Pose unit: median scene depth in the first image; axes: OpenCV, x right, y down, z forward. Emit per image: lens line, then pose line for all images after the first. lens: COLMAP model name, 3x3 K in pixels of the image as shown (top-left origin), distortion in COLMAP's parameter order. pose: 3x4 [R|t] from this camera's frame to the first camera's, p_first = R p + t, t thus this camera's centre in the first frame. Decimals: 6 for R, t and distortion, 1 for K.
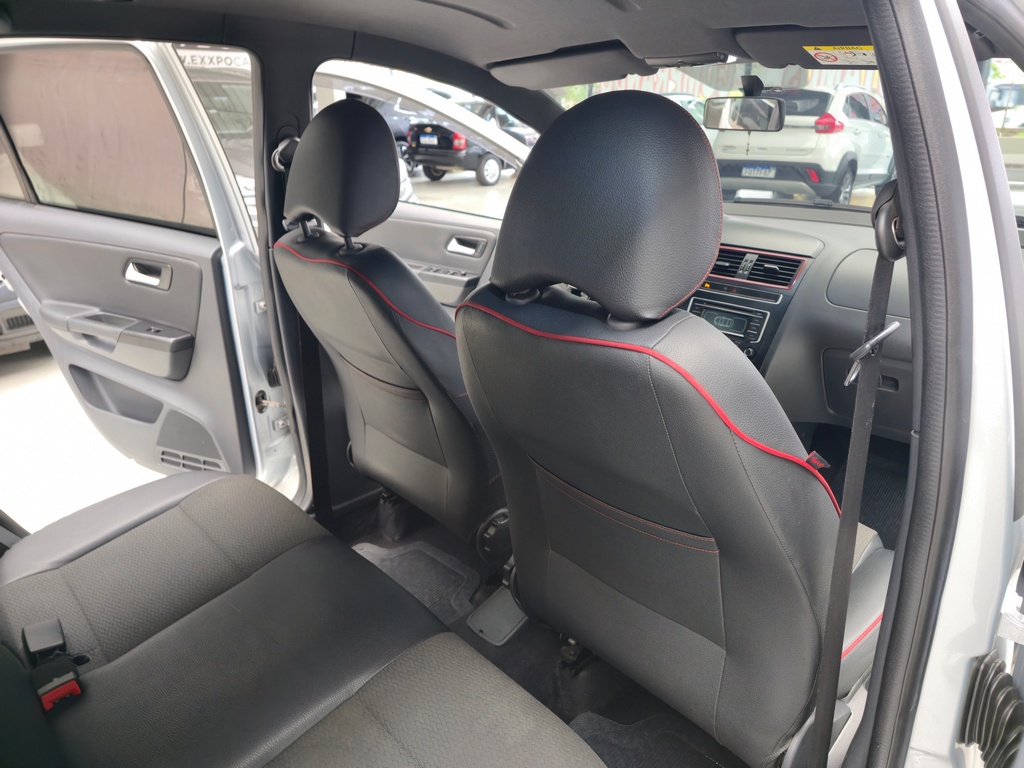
lens RADIAL K [[665.5, 0, 523.9], [0, 665.5, 385.3], [0, 0, 1]] dist [0.059961, -0.065939]
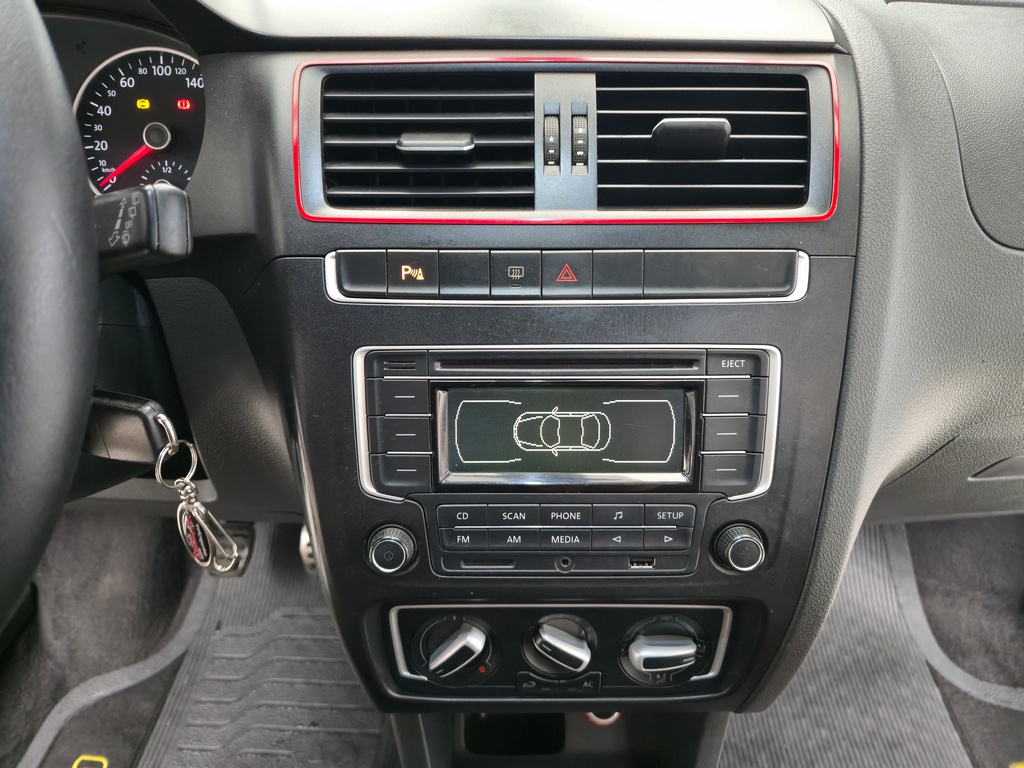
lens RADIAL K [[701.5, 0, 514.7], [0, 701.5, 384.4], [0, 0, 1]] dist [0.038227, -0.049201]
pose [[0.689106, -0.388955, 0.611430, 0.158842], [0.262047, 0.920400, 0.290165, -0.172638], [-0.675621, -0.039731, 0.736178, 0.837719]]
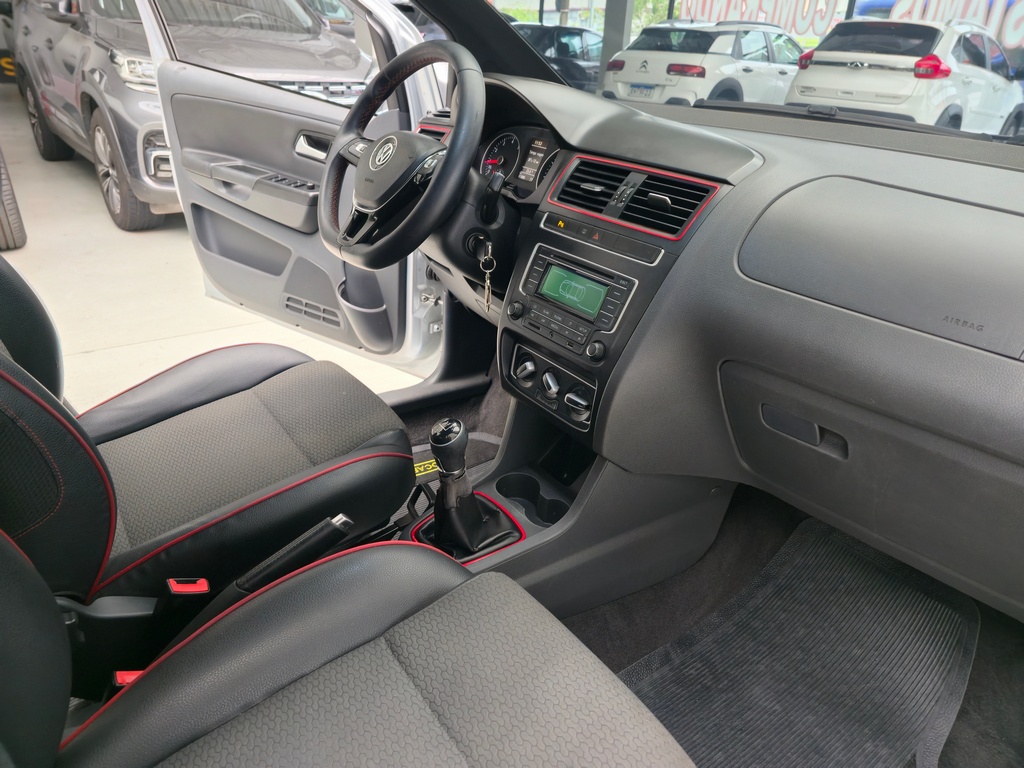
lens RADIAL K [[686.8, 0, 512.0], [0, 686.8, 384.0], [0, 0, 1]] dist [0.037150, -0.049776]
pose [[0.988408, 0.117971, -0.095568, 0.308695], [-0.111517, 0.991273, 0.070294, -0.050864], [0.103027, -0.058822, 0.992938, 0.409493]]
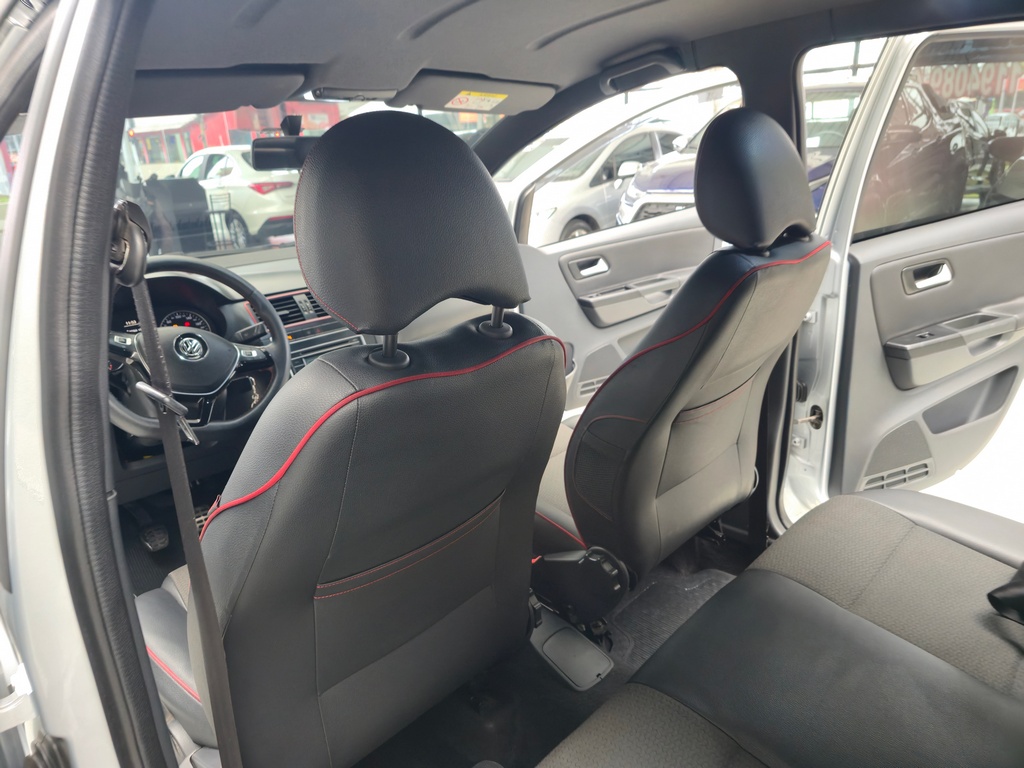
lens RADIAL K [[686.8, 0, 512.0], [0, 686.8, 384.0], [0, 0, 1]] dist [0.037150, -0.049776]
pose [[-0.031424, -0.319305, 0.947131, -0.663664], [0.419133, 0.856048, 0.302504, -0.255964], [-0.907381, 0.406480, 0.106931, 0.653121]]
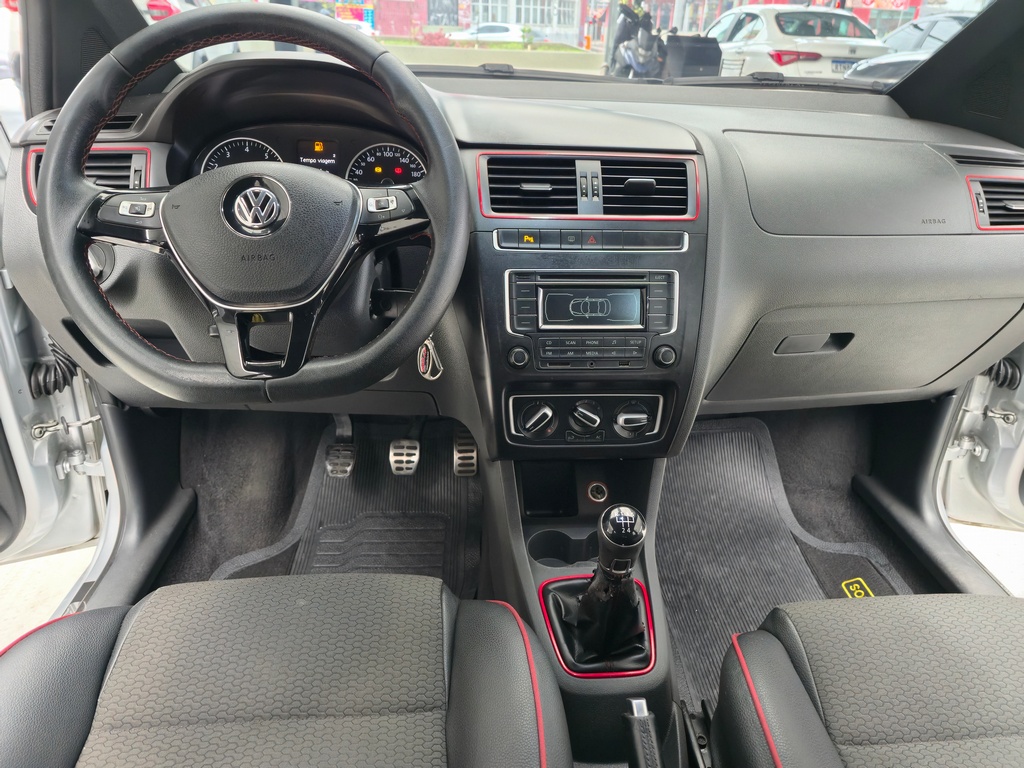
lens RADIAL K [[665.5, 0, 523.9], [0, 665.5, 385.3], [0, 0, 1]] dist [0.059961, -0.065939]
pose [[0.623201, -0.336539, 0.705948, -0.093876], [0.248550, 0.941105, 0.229226, -0.162318], [-0.741515, 0.032609, 0.670144, 0.700268]]
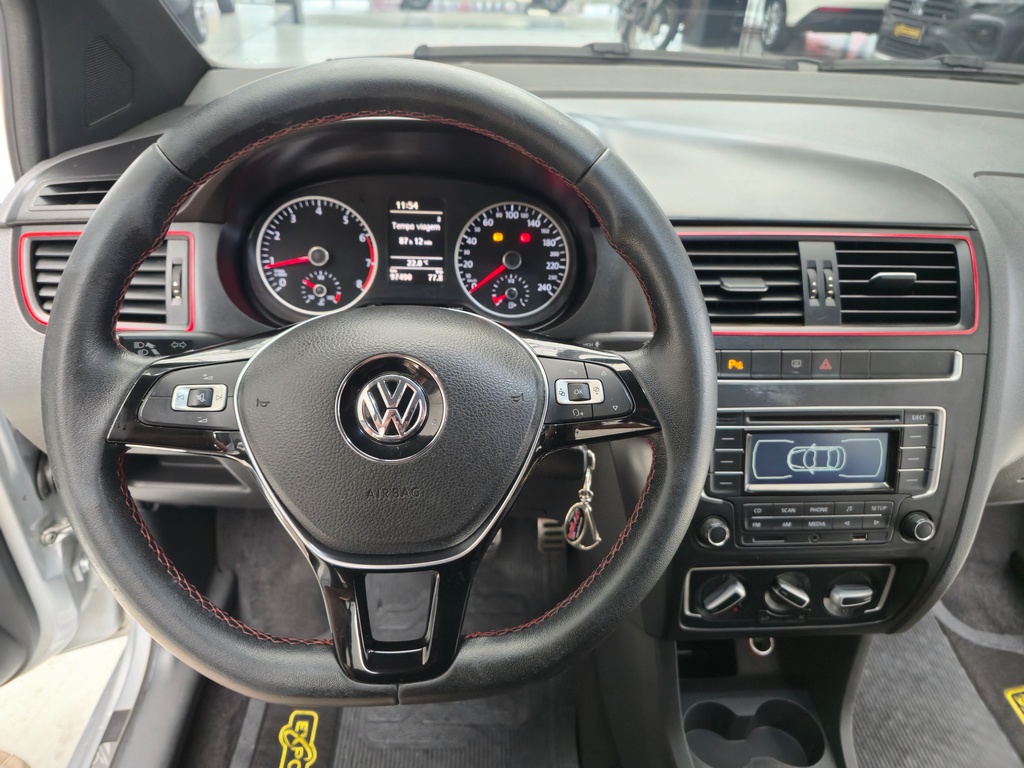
lens RADIAL K [[686.8, 0, 512.0], [0, 686.8, 384.0], [0, 0, 1]] dist [0.037150, -0.049776]
pose [[0.642453, -0.393506, 0.657576, -0.018150], [0.244265, 0.918487, 0.310993, -0.273469], [-0.726353, -0.039175, 0.686205, 0.859386]]
